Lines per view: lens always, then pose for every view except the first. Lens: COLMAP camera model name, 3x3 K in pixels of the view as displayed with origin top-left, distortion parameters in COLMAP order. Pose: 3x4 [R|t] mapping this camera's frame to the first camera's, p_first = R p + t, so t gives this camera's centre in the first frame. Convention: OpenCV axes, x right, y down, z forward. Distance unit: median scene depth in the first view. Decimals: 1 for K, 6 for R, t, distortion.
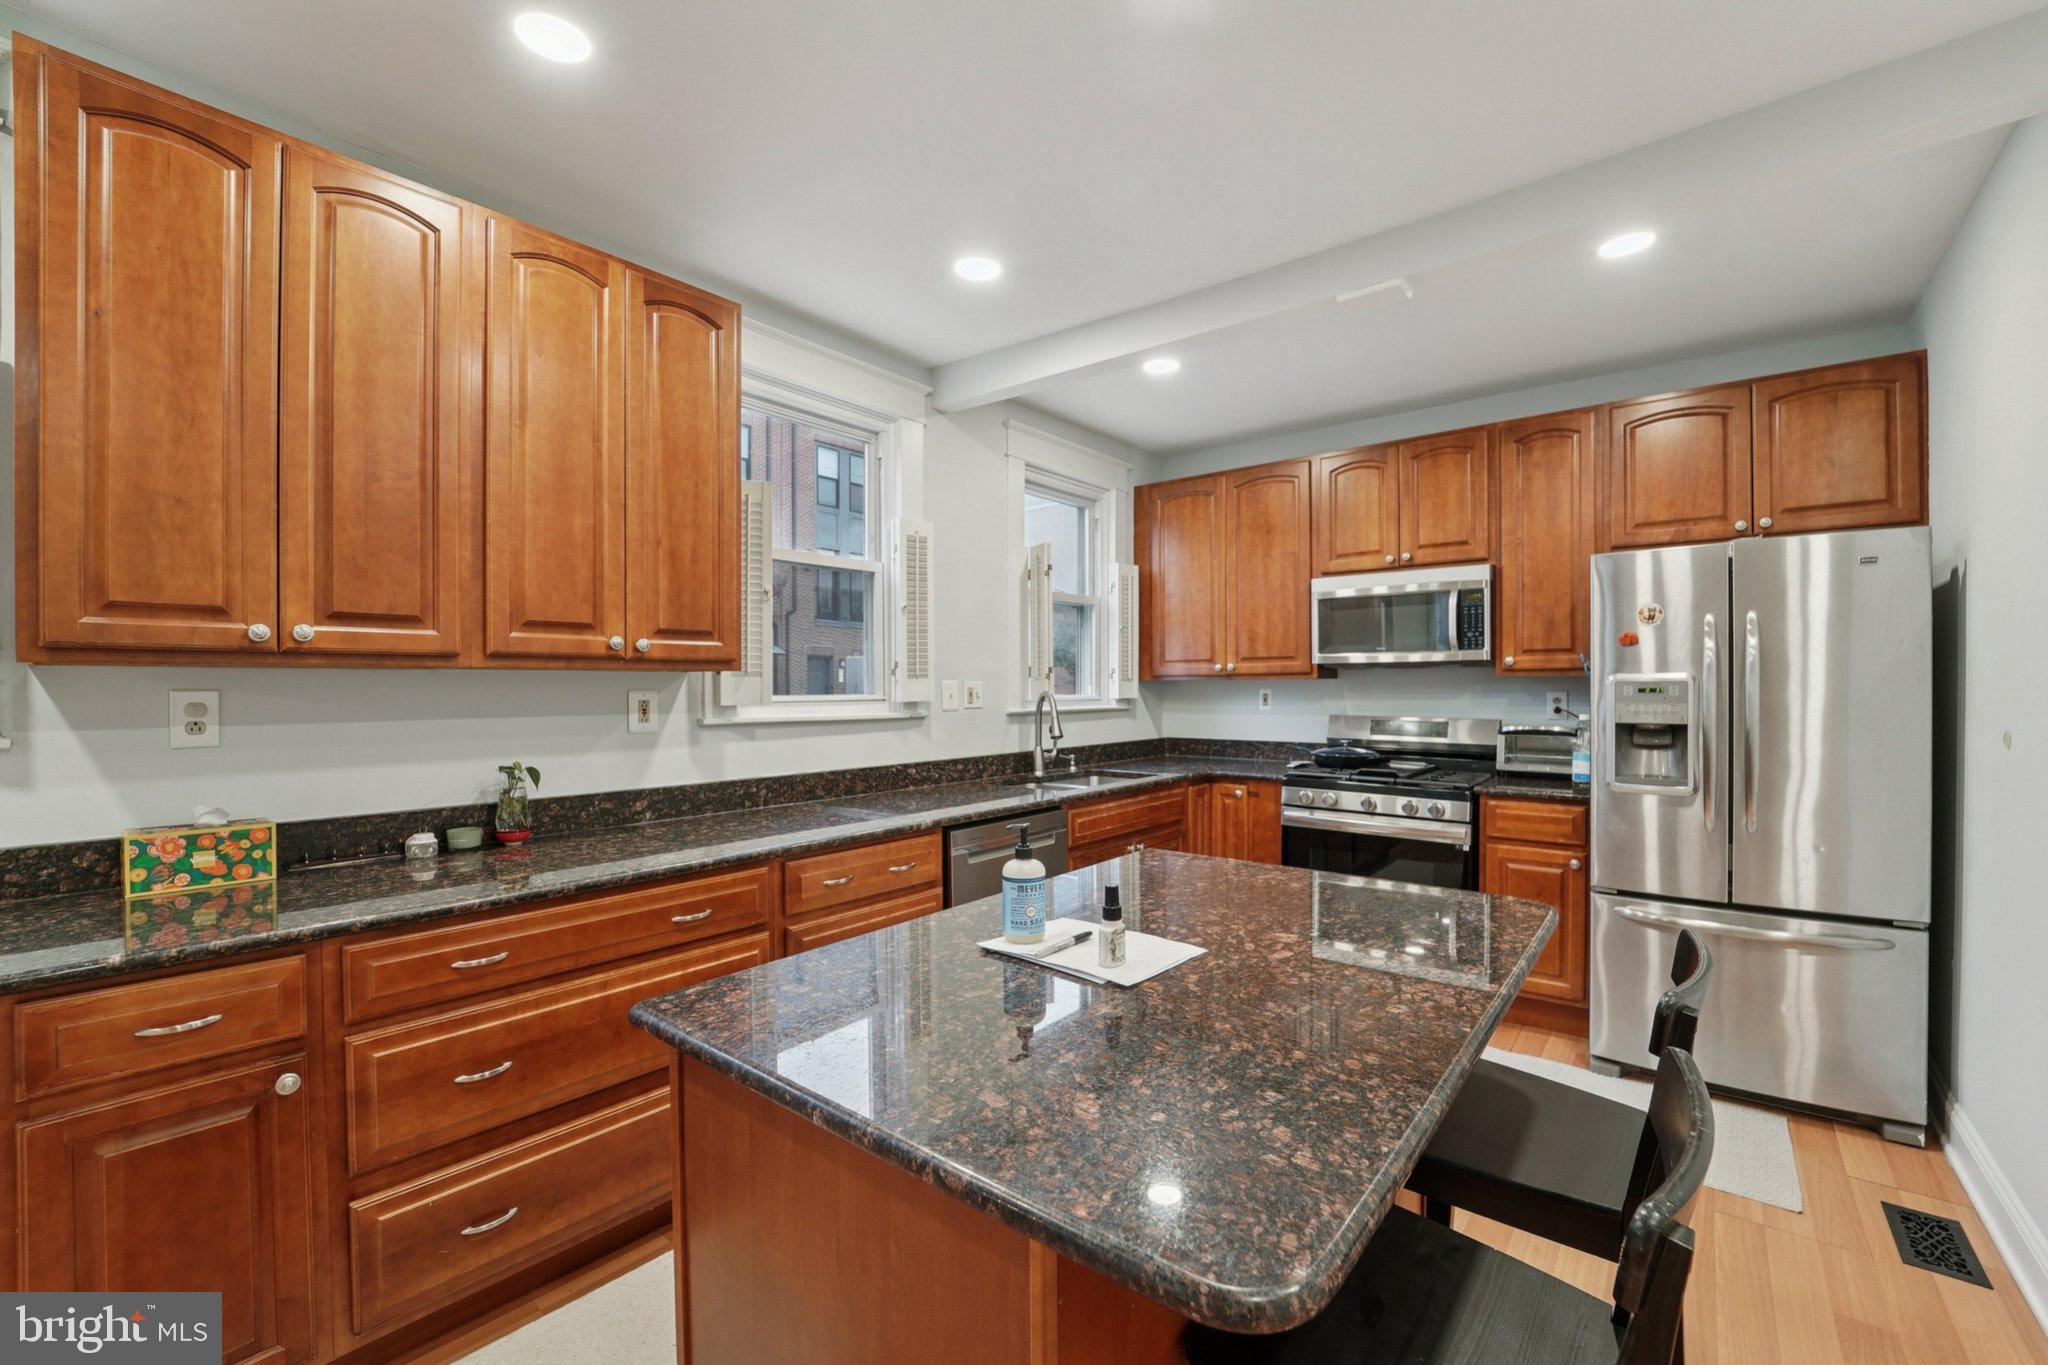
lens RADIAL K [[832.2, 0, 1028.5], [0, 832.2, 690.1], [0, 0, 1]] dist [-0.021286, -0.000095]
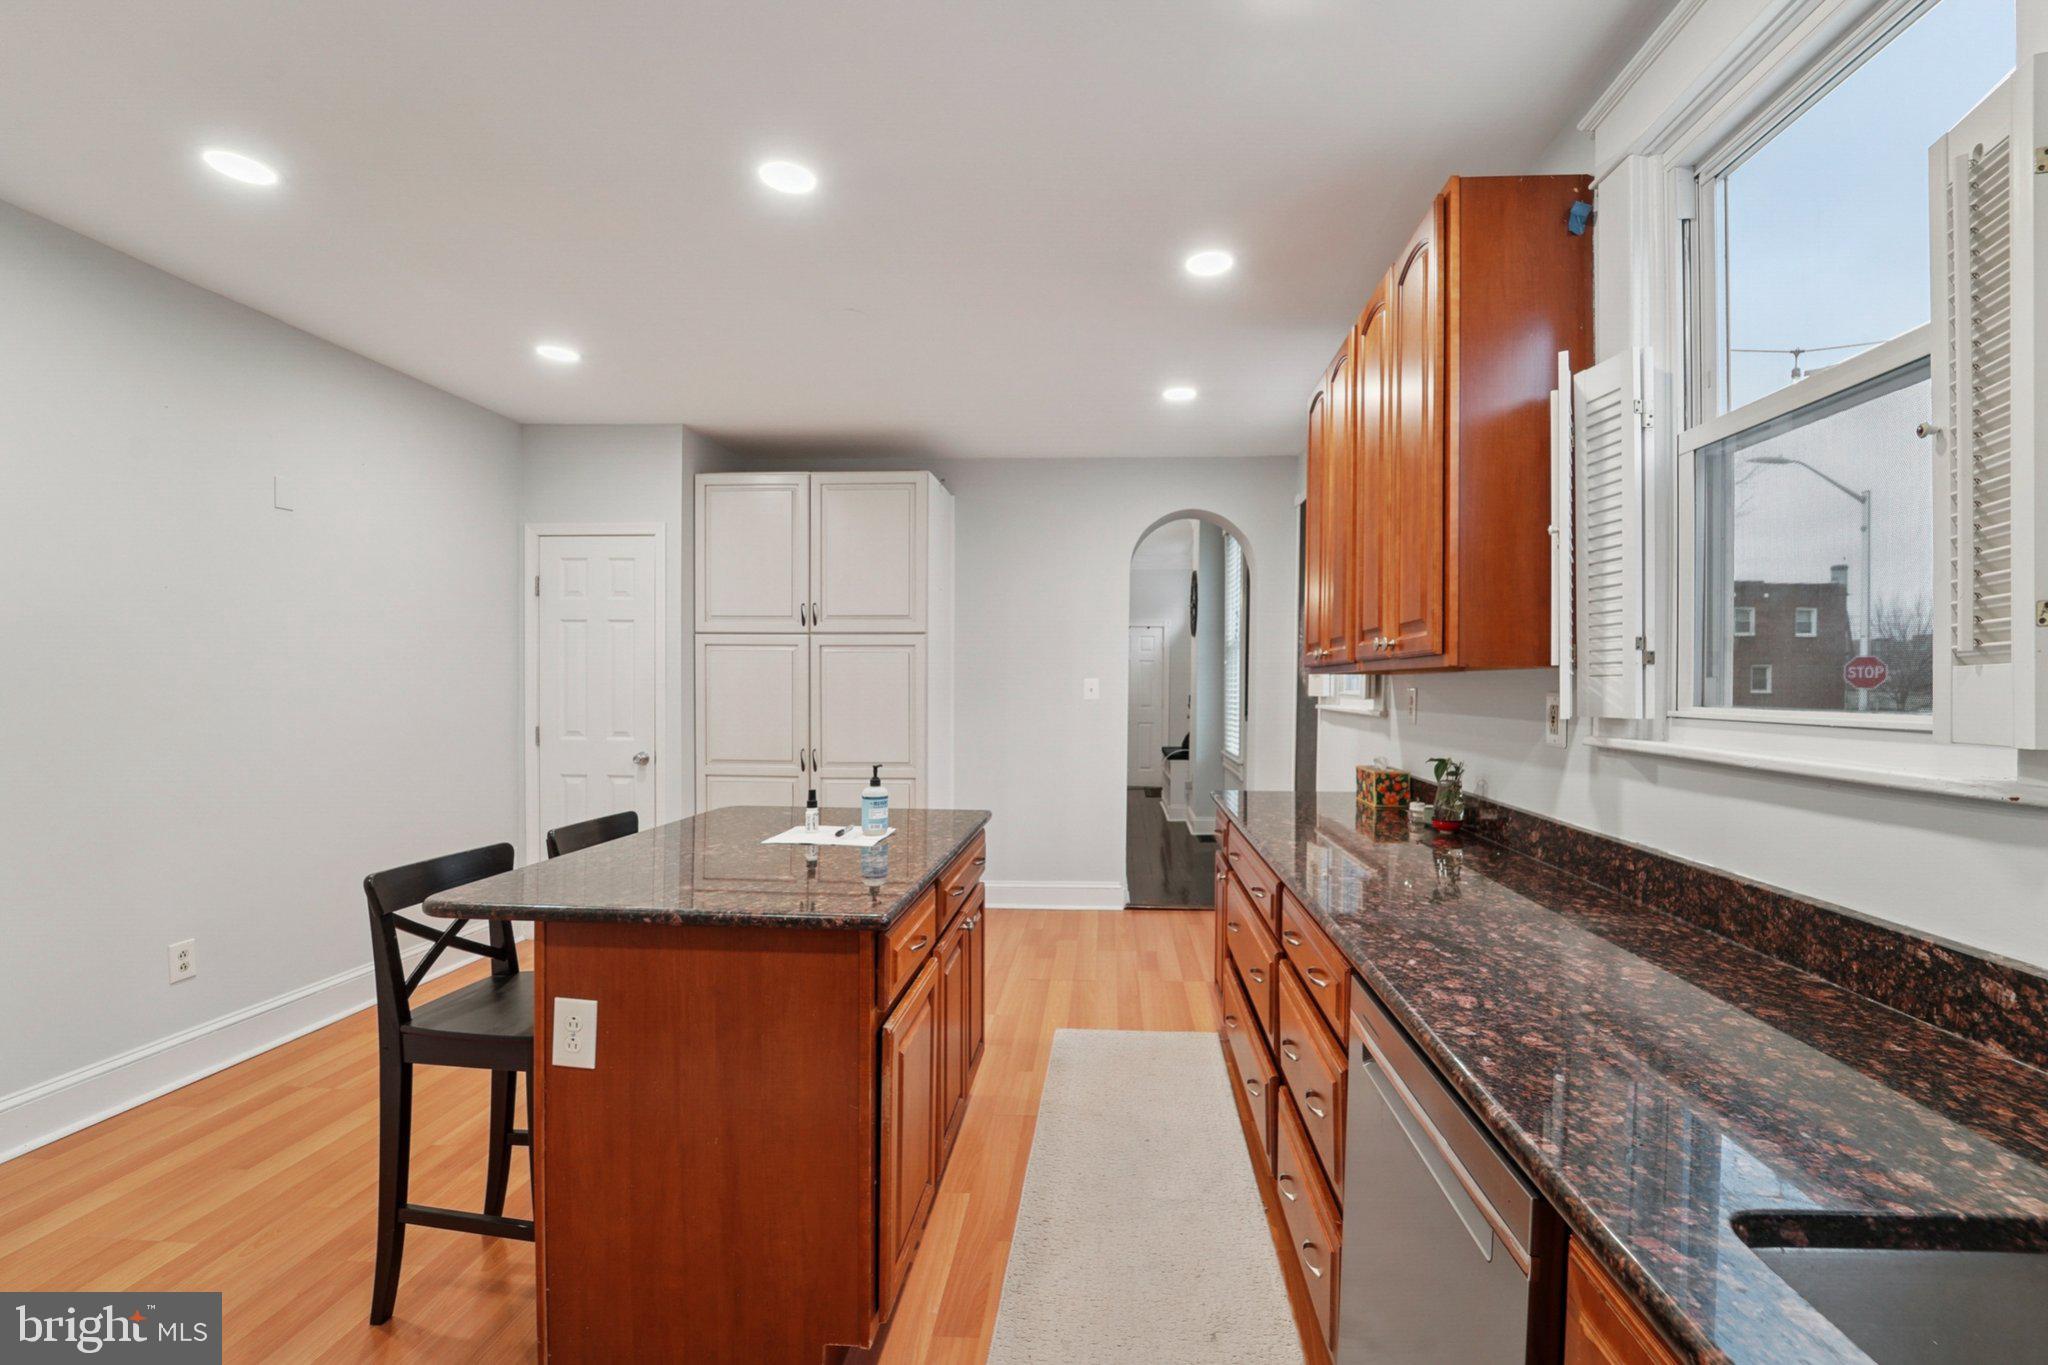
lens RADIAL K [[832.2, 0, 1054.5], [0, 832.2, 688.7], [0, 0, 1]] dist [-0.021286, -0.000095]
pose [[-0.808633, -0.002394, -0.588308, 0.411440], [-0.010214, 0.999898, 0.009969, -0.006768], [0.588225, 0.014070, -0.808575, 1.517887]]
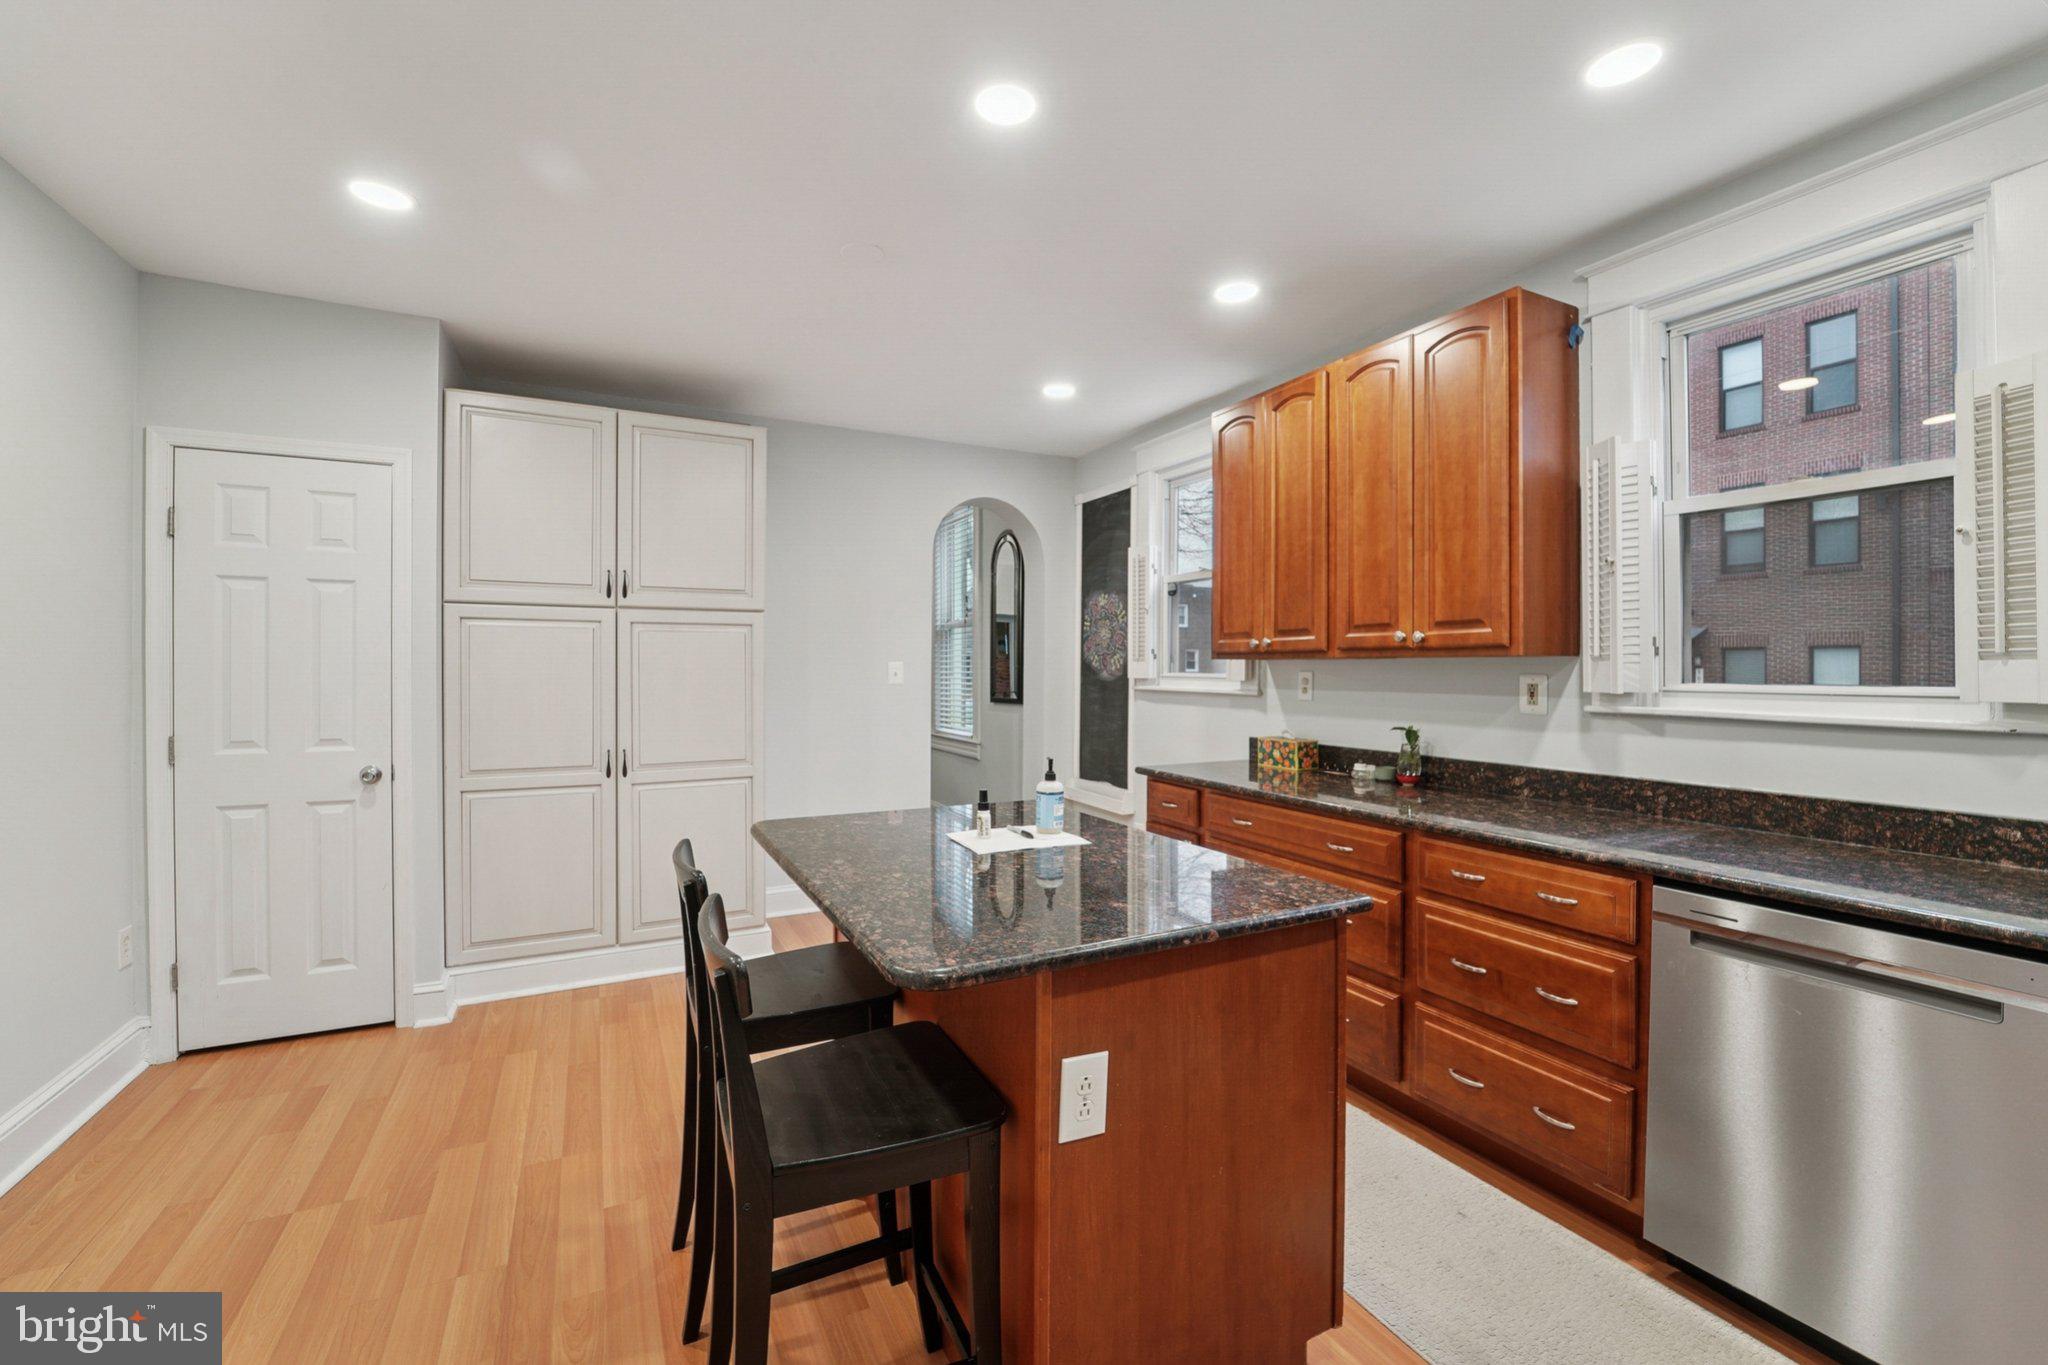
lens RADIAL K [[832.2, 0, 1012.1], [0, 832.2, 664.7], [0, 0, 1]] dist [-0.021286, -0.000095]
pose [[-0.409400, -0.004063, -0.912346, 0.867974], [-0.008276, 0.999965, -0.000739, -0.006817], [0.912318, 0.007248, -0.409419, 0.928093]]
